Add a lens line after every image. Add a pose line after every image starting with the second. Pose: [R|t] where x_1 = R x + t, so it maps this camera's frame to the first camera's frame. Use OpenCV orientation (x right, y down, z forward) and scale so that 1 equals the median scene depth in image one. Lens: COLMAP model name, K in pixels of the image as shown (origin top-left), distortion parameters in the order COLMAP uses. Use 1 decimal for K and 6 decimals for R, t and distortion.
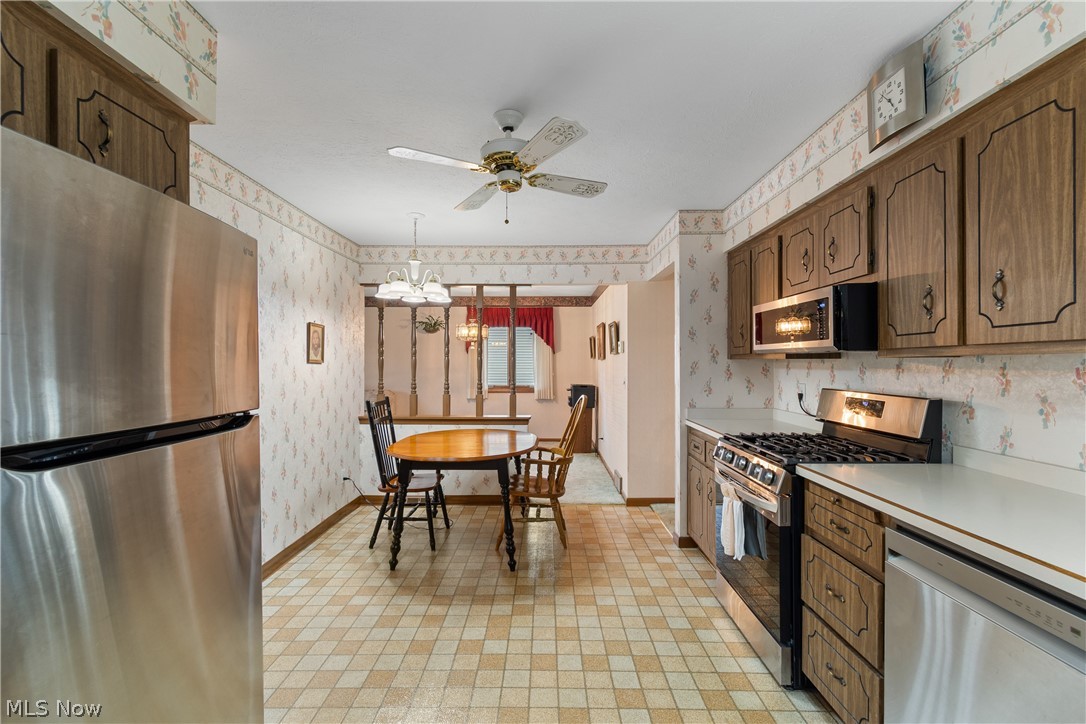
lens RADIAL K [[482.2, 0, 542.8], [0, 482.2, 365.3], [0, 0, 1]] dist [0.000503, -0.001639]
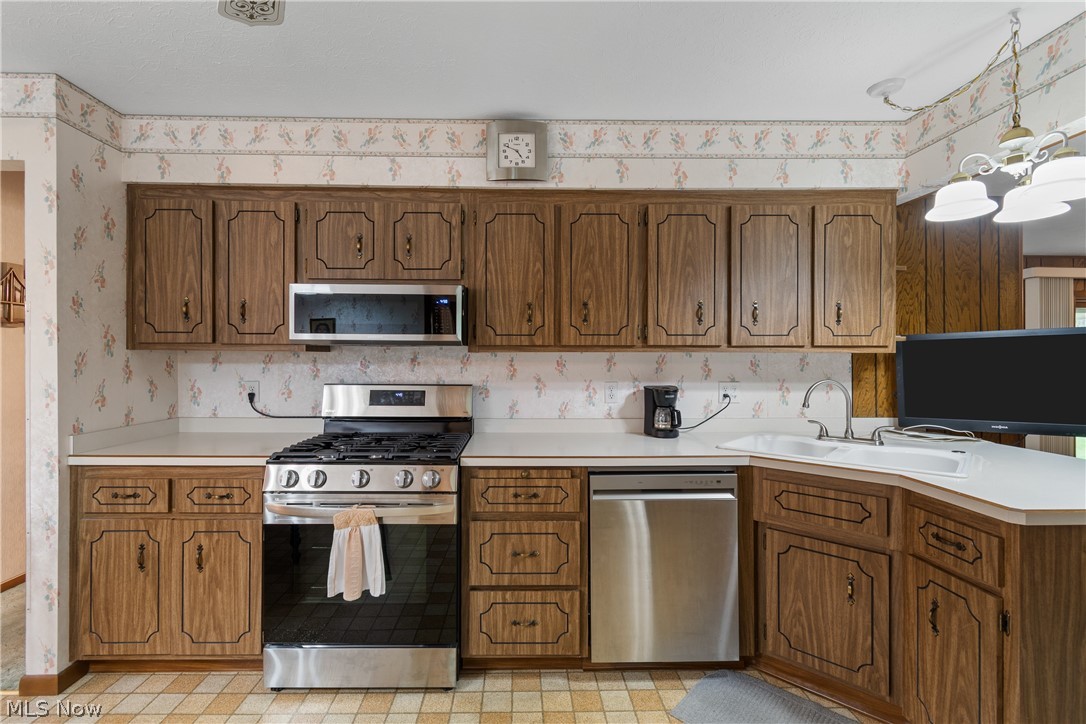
lens RADIAL K [[482.2, 0, 526.1], [0, 482.2, 357.7], [0, 0, 1]] dist [0.000503, -0.001639]
pose [[-0.018618, 0.002983, 0.999822, -0.603248], [0.001109, 0.999995, -0.002963, 0.001209], [-0.999826, 0.001054, -0.018622, 1.089393]]
